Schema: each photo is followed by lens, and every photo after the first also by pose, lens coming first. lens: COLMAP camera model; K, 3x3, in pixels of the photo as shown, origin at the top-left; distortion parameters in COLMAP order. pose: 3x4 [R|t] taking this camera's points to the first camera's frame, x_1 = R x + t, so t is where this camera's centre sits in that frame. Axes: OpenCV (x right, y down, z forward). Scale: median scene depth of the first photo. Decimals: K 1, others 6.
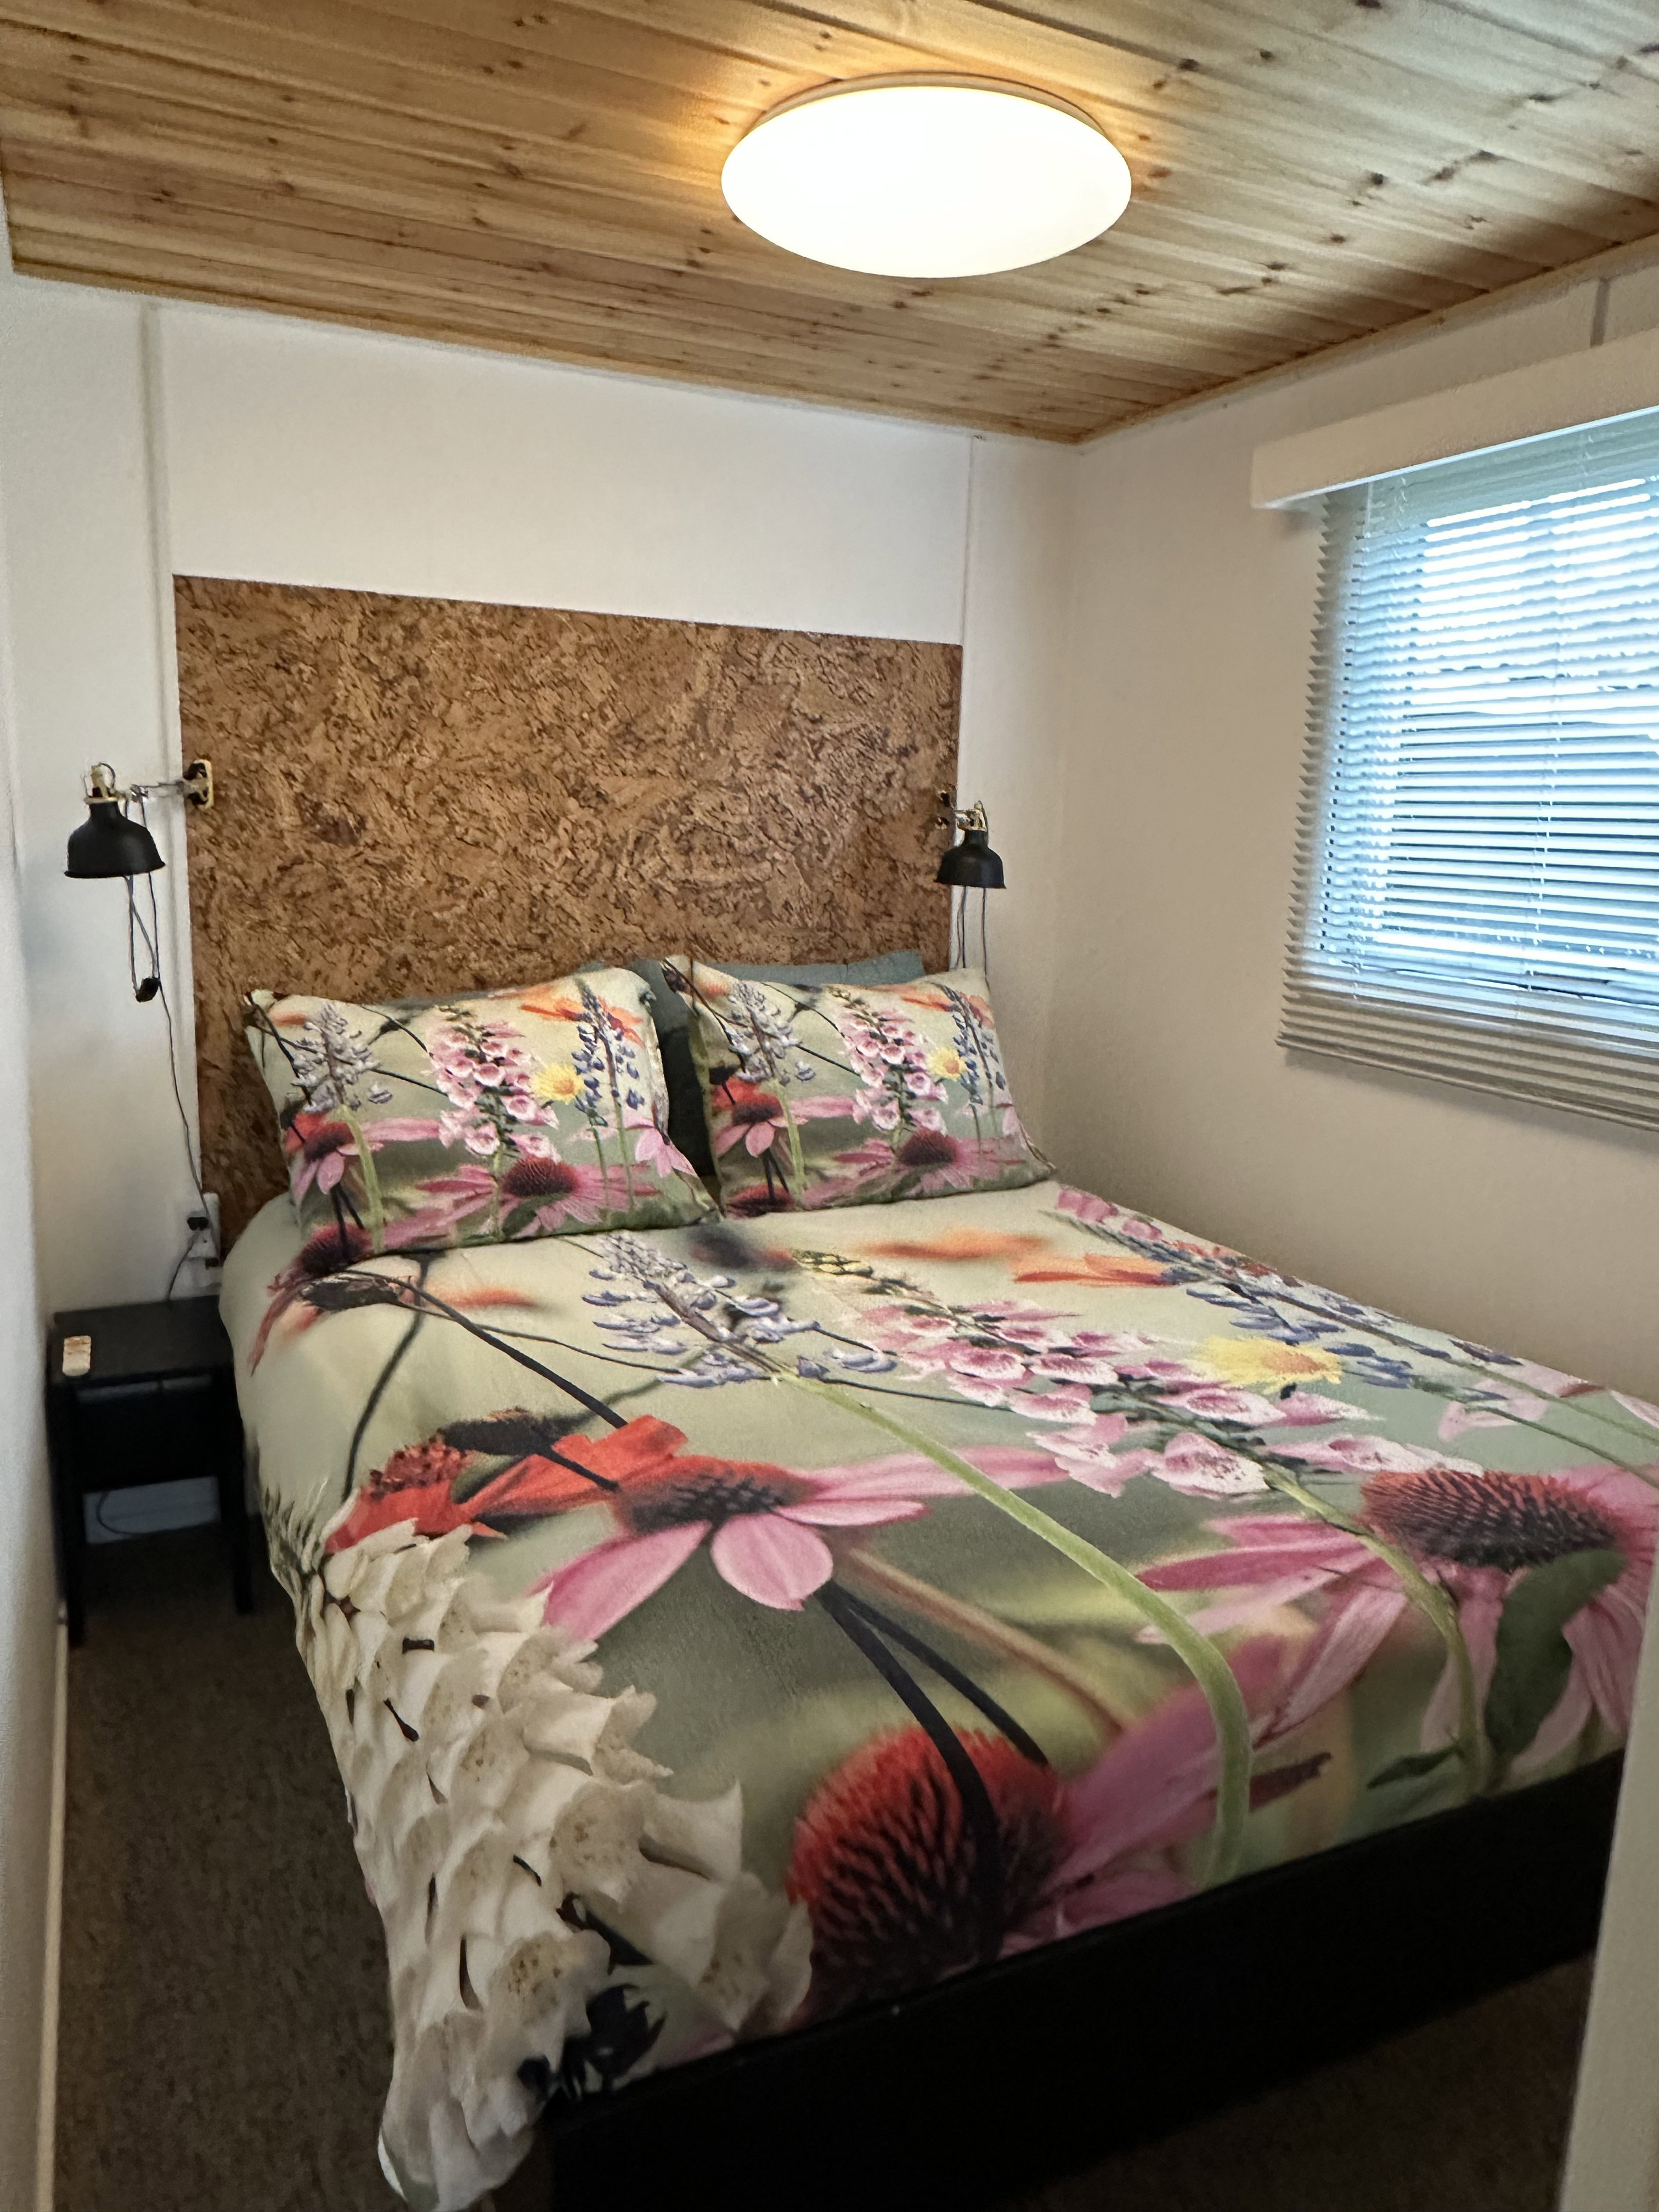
lens RADIAL K [[1493.8, 0, 829.3], [0, 1493.8, 1107.0], [0, 0, 1]] dist [0.001051, -0.004099]
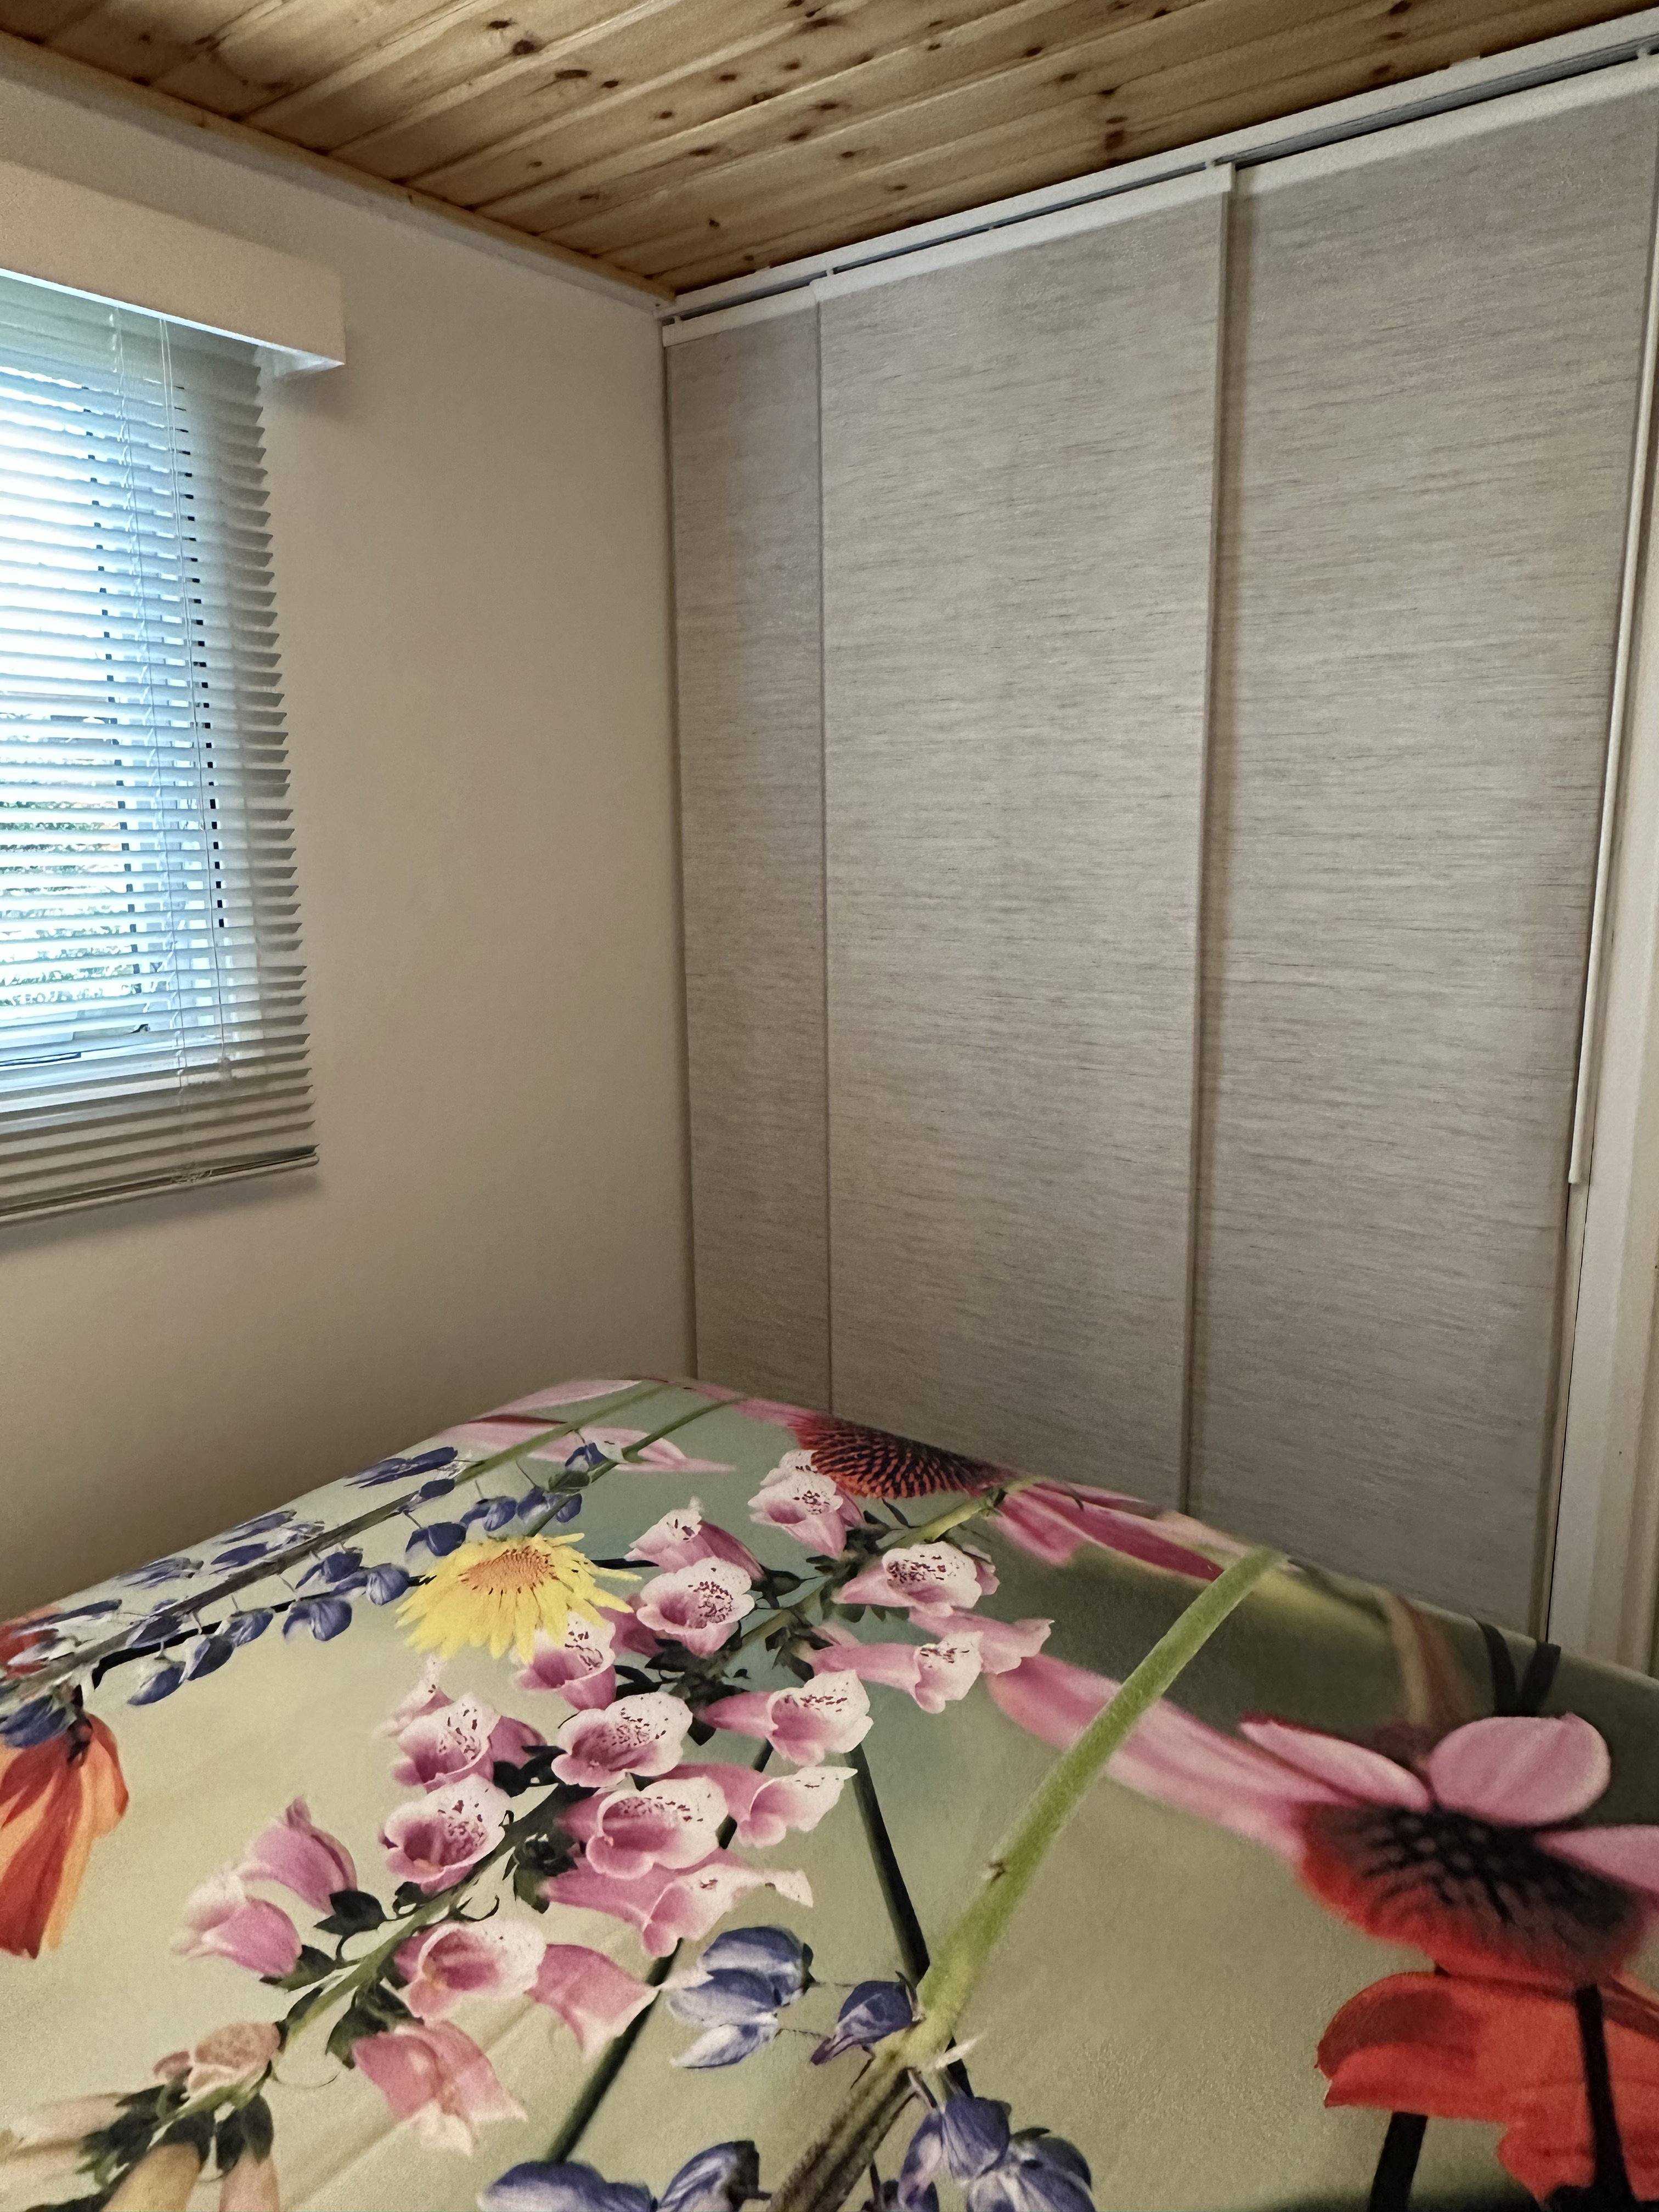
lens RADIAL K [[1493.8, 0, 830.5], [0, 1493.8, 1101.1], [0, 0, 1]] dist [0.001051, -0.004099]
pose [[-0.446850, -0.194704, 0.873164, -0.371213], [0.159879, 0.942935, 0.292082, -0.245627], [-0.880206, 0.270118, -0.390222, 1.128595]]
